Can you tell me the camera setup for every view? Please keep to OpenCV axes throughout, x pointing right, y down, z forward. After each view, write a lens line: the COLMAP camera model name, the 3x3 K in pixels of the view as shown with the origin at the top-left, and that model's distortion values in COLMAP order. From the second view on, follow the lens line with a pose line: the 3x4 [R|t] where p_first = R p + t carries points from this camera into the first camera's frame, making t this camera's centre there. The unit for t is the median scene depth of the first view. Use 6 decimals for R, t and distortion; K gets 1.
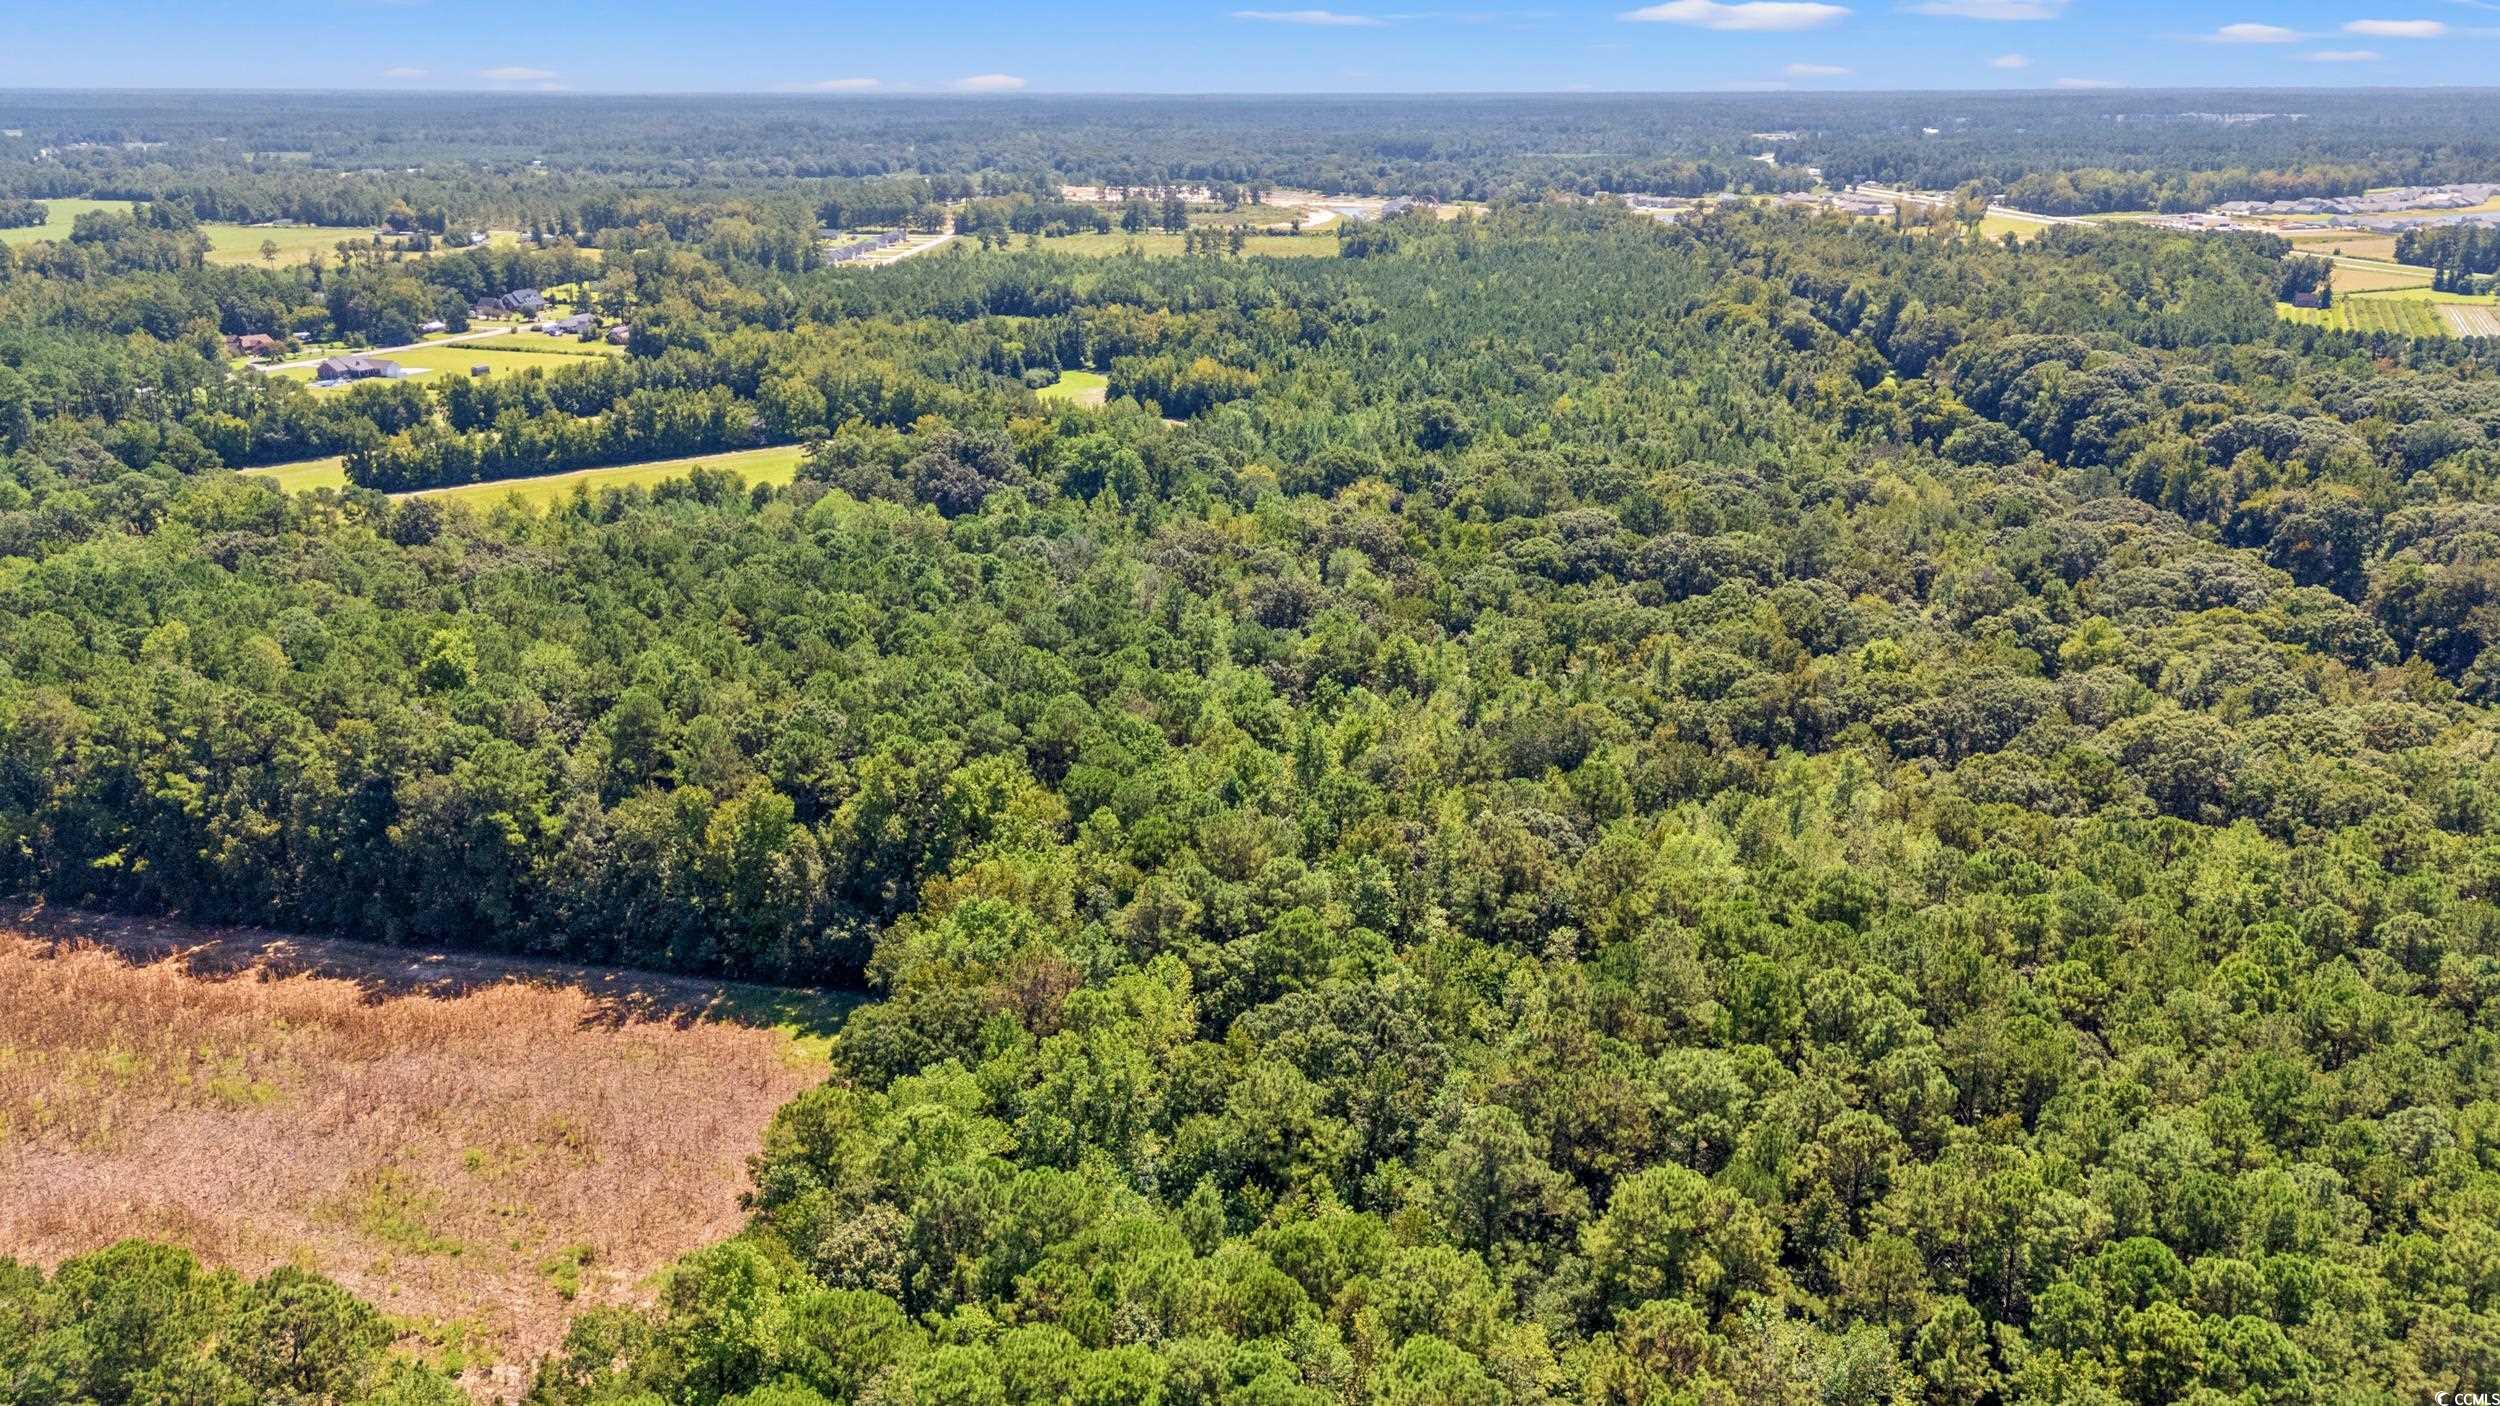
lens RADIAL K [[1819.7, 0, 1250.0], [0, 1819.7, 703.0], [0, 0, 1]] dist [0.066358, -0.063304]
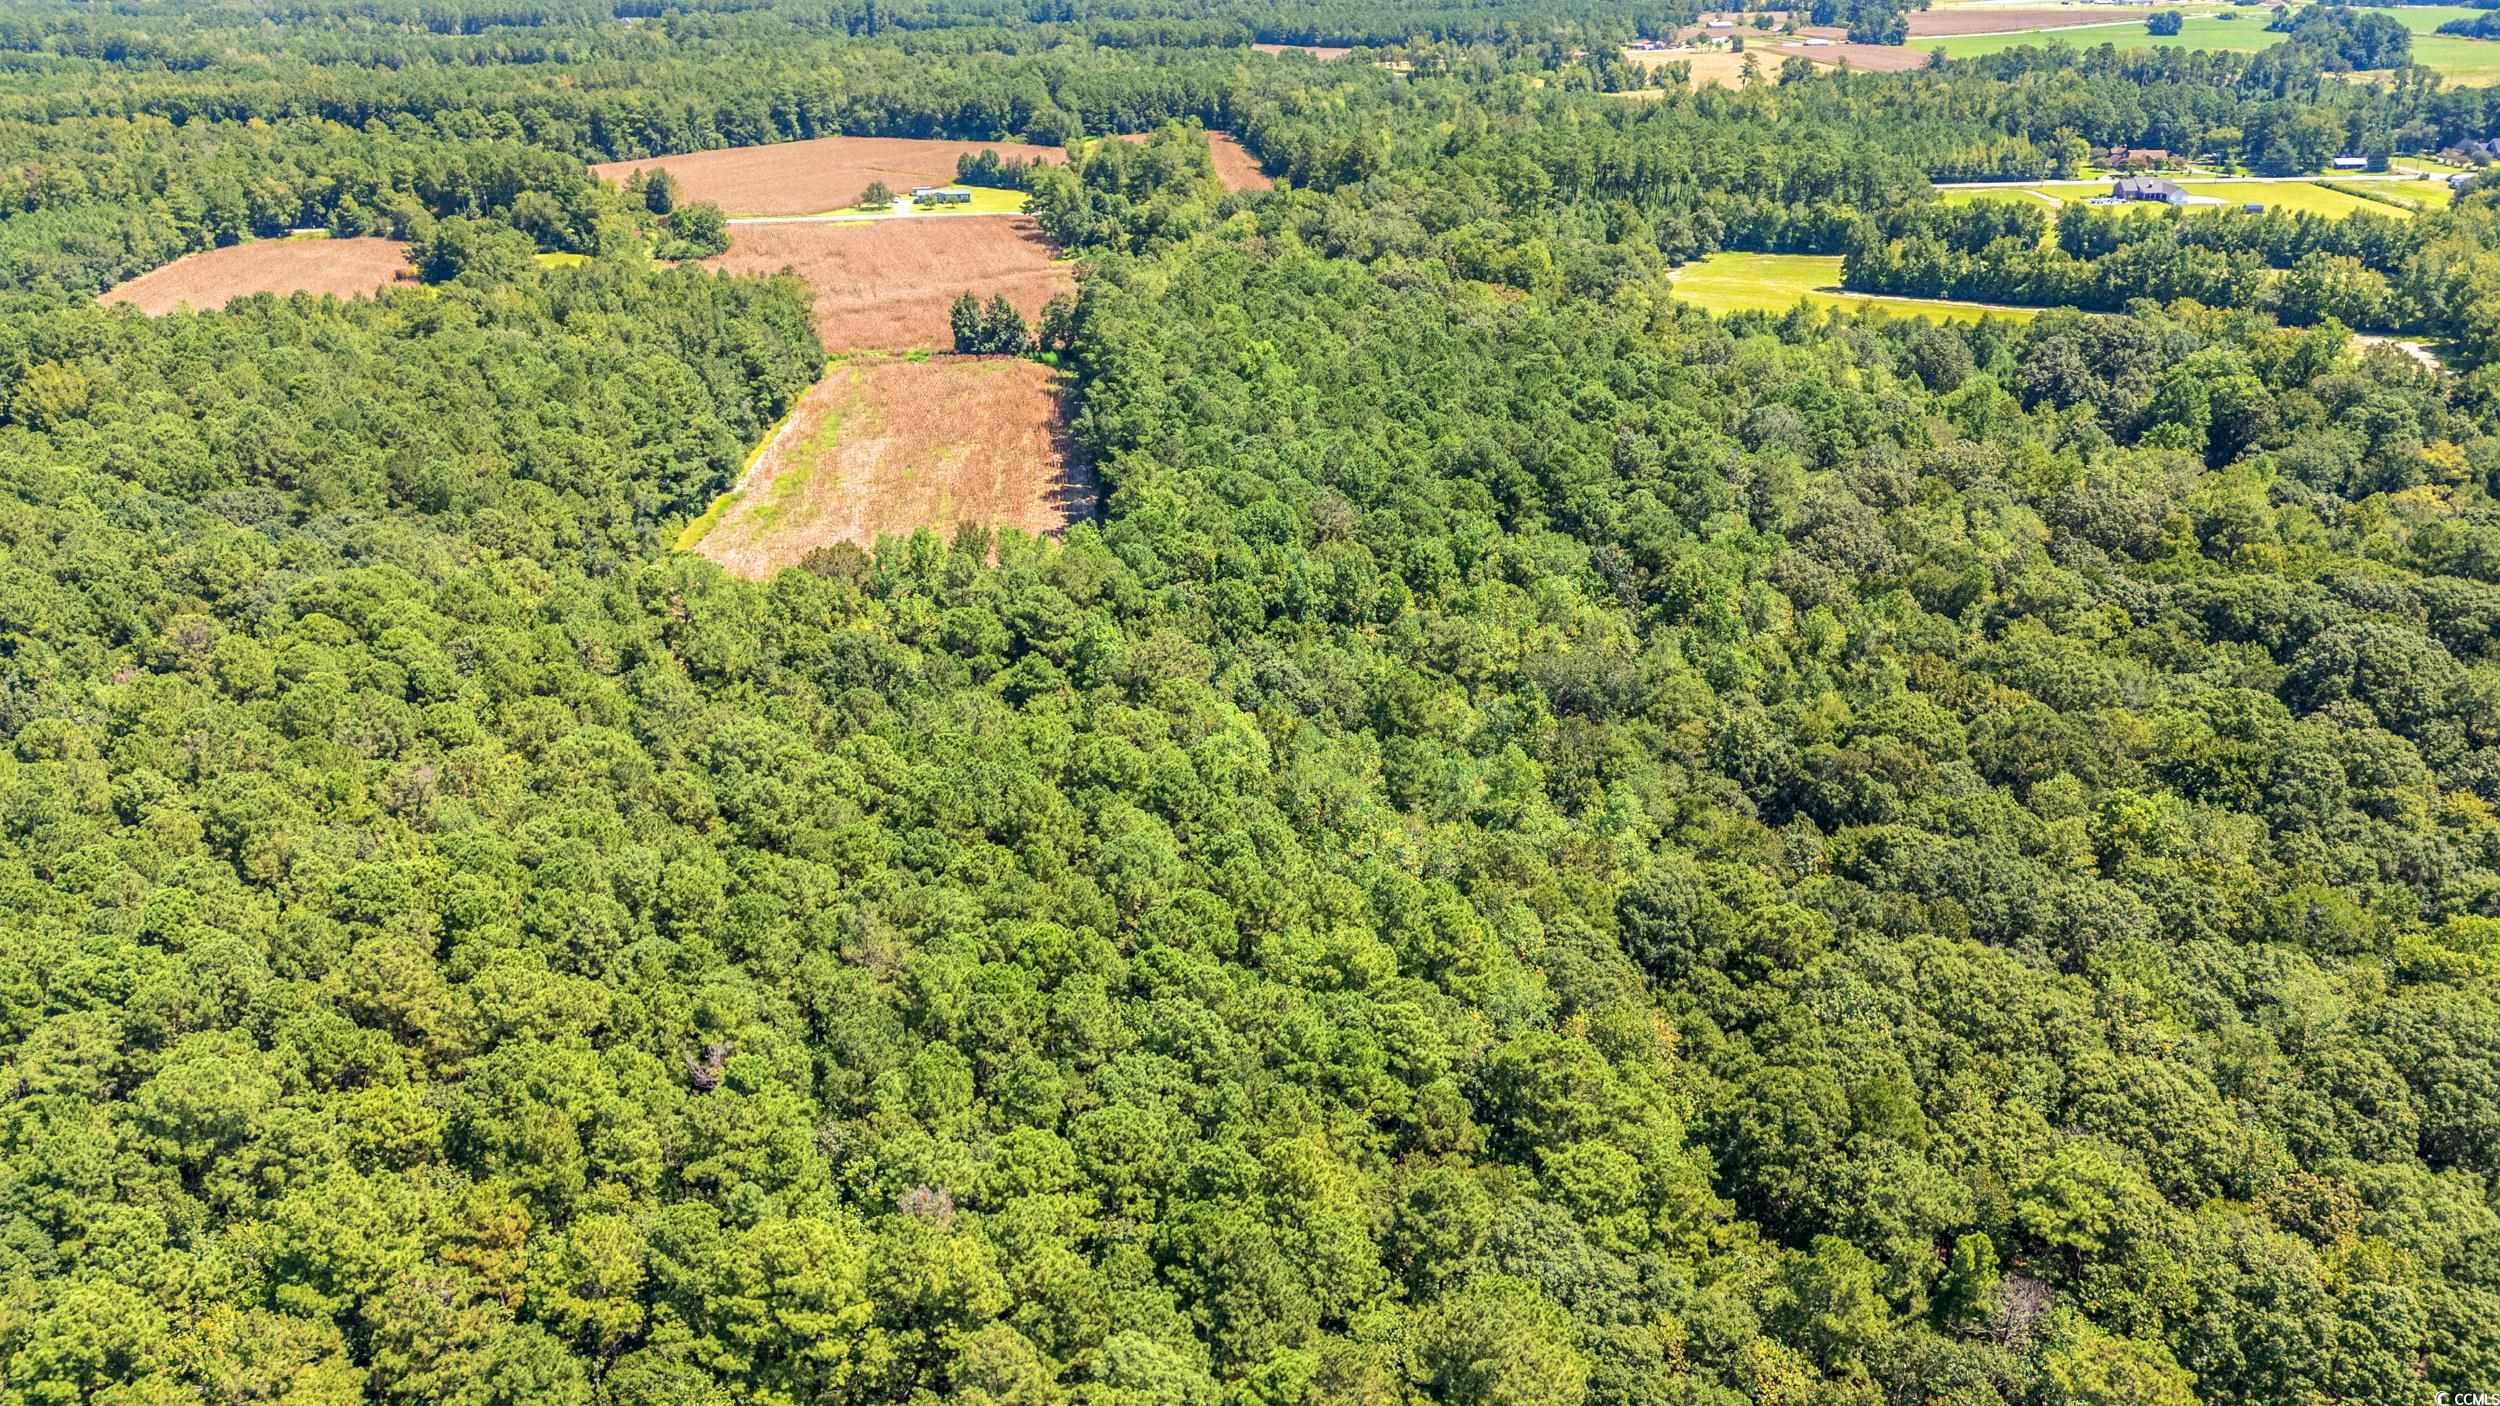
lens RADIAL K [[1819.7, 0, 1250.0], [0, 1819.7, 703.0], [0, 0, 1]] dist [0.066358, -0.063304]
pose [[0.353301, 0.373868, -0.857555, 0.272124], [-0.287977, 0.915623, 0.280541, -0.054513], [0.890083, 0.147841, 0.431156, 0.129942]]
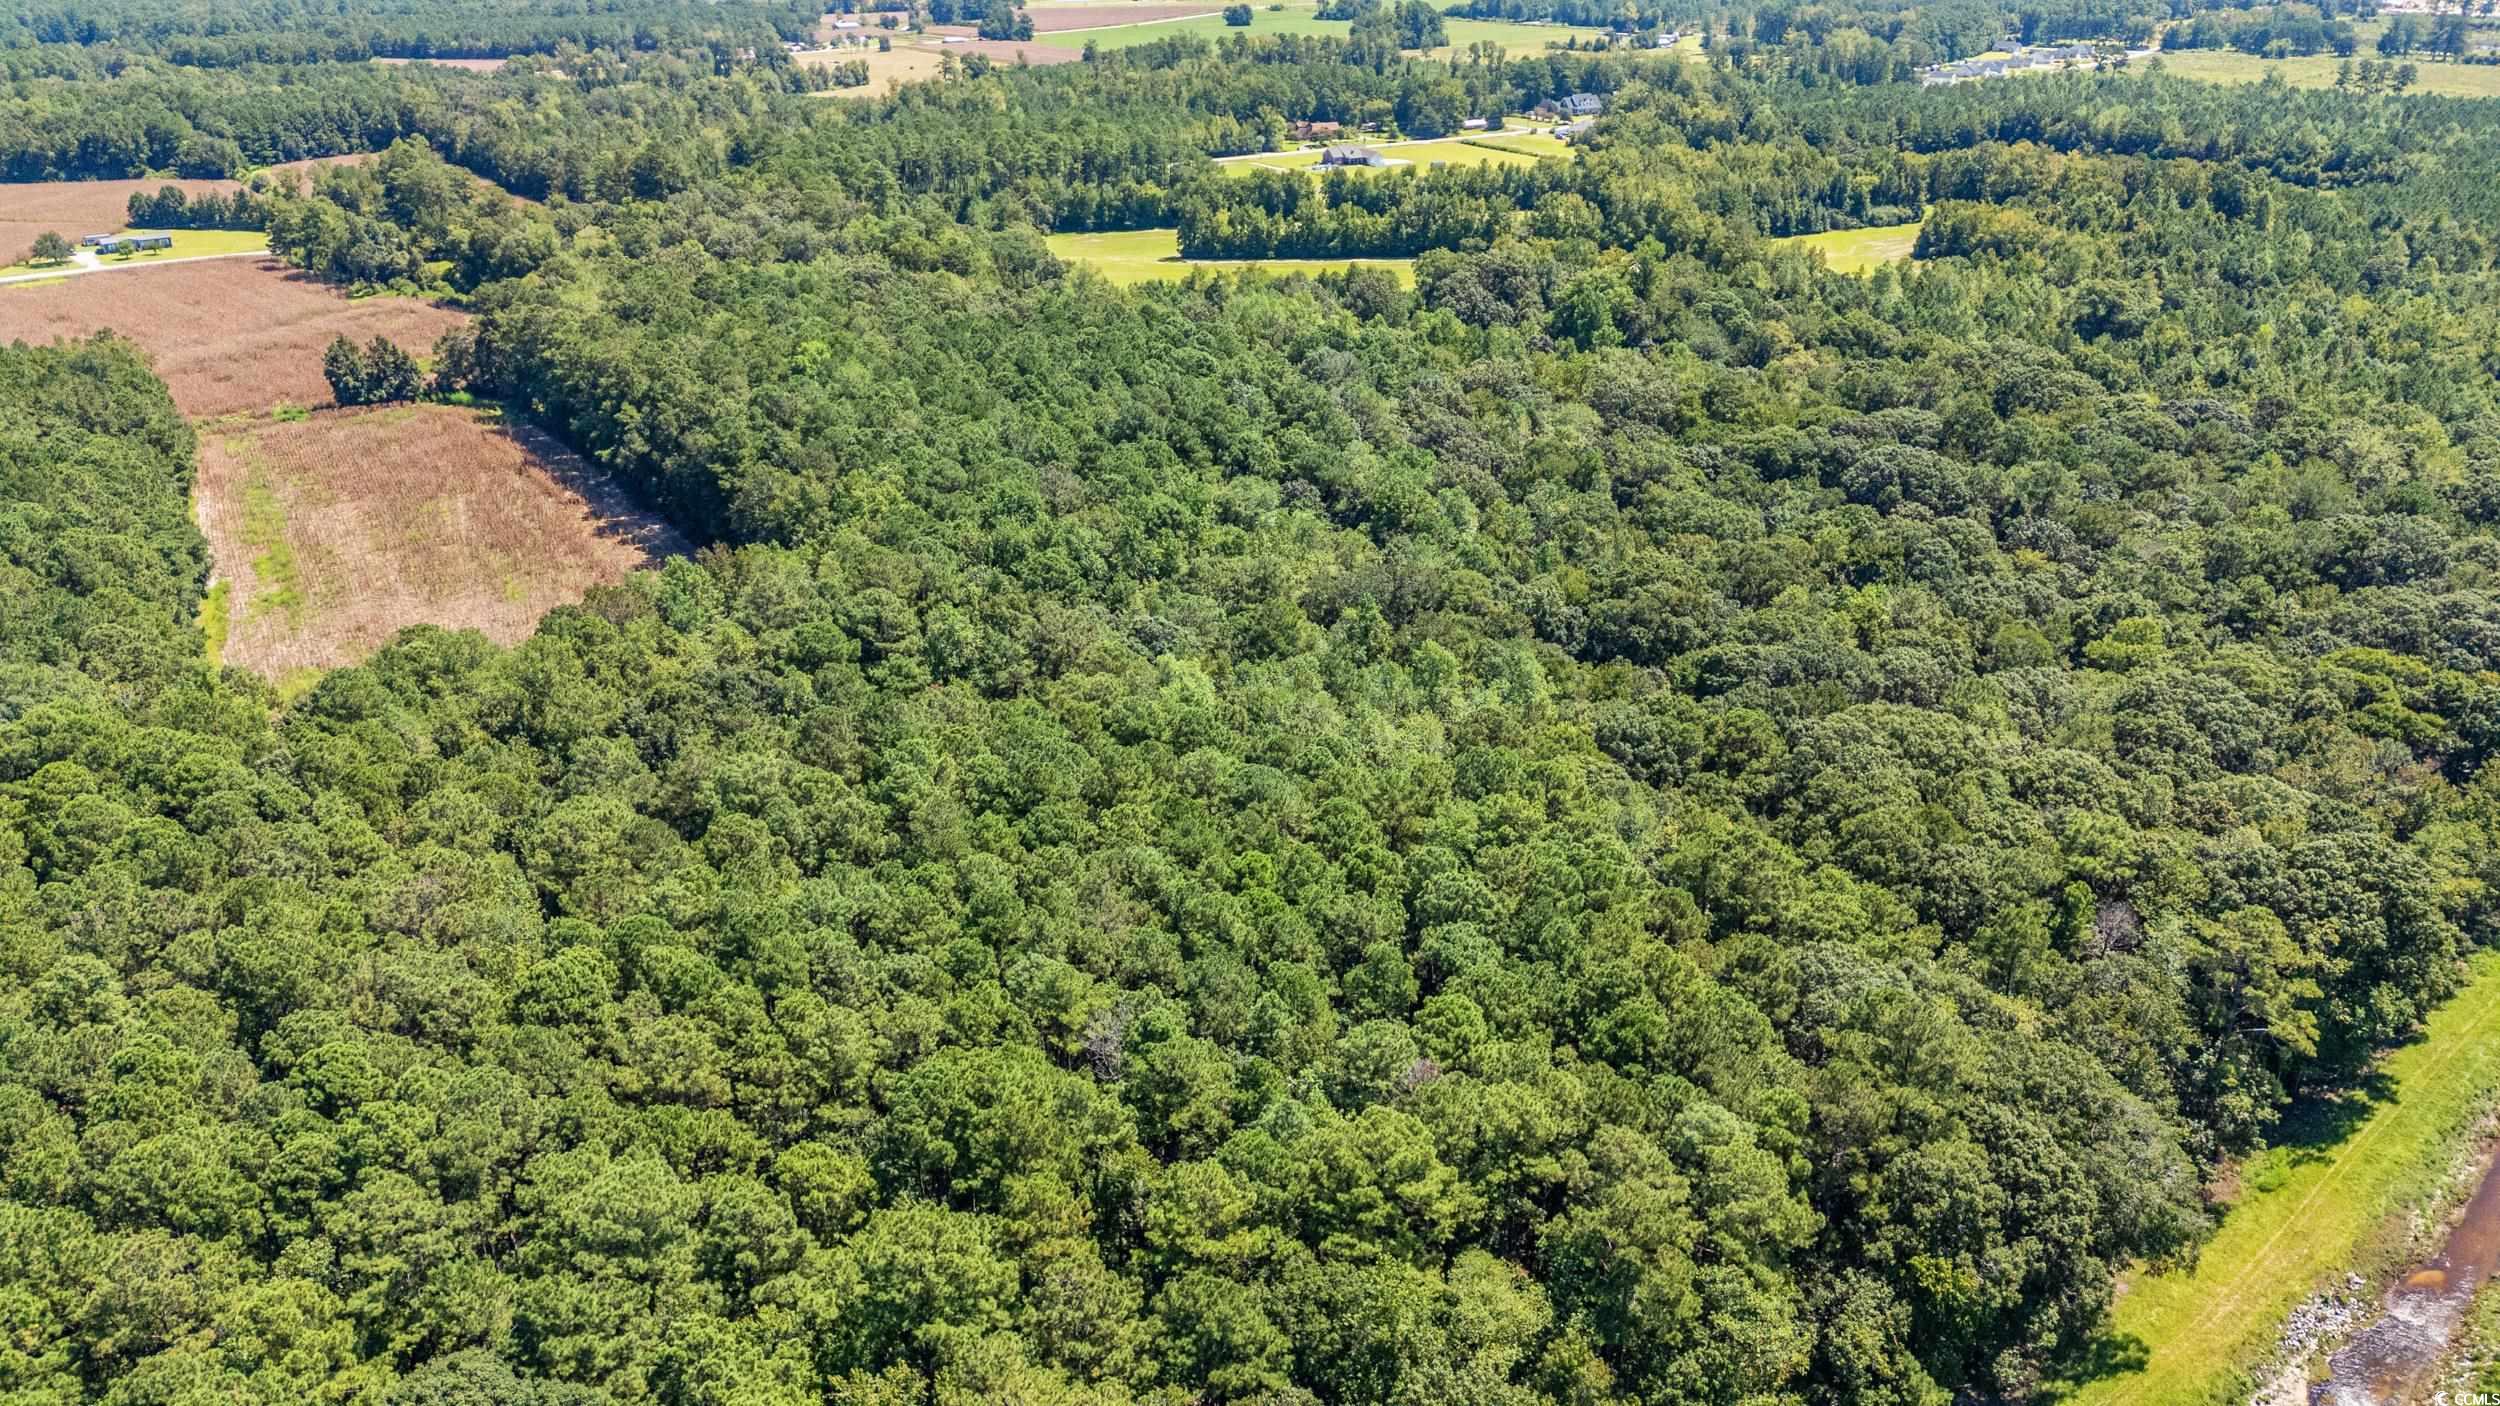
lens RADIAL K [[1819.7, 0, 1250.0], [0, 1819.7, 703.0], [0, 0, 1]] dist [0.066358, -0.063304]
pose [[0.750498, 0.259594, -0.607753, 0.227630], [-0.197724, 0.965698, 0.168322, -0.023128], [0.630602, -0.006158, 0.776082, 0.037261]]
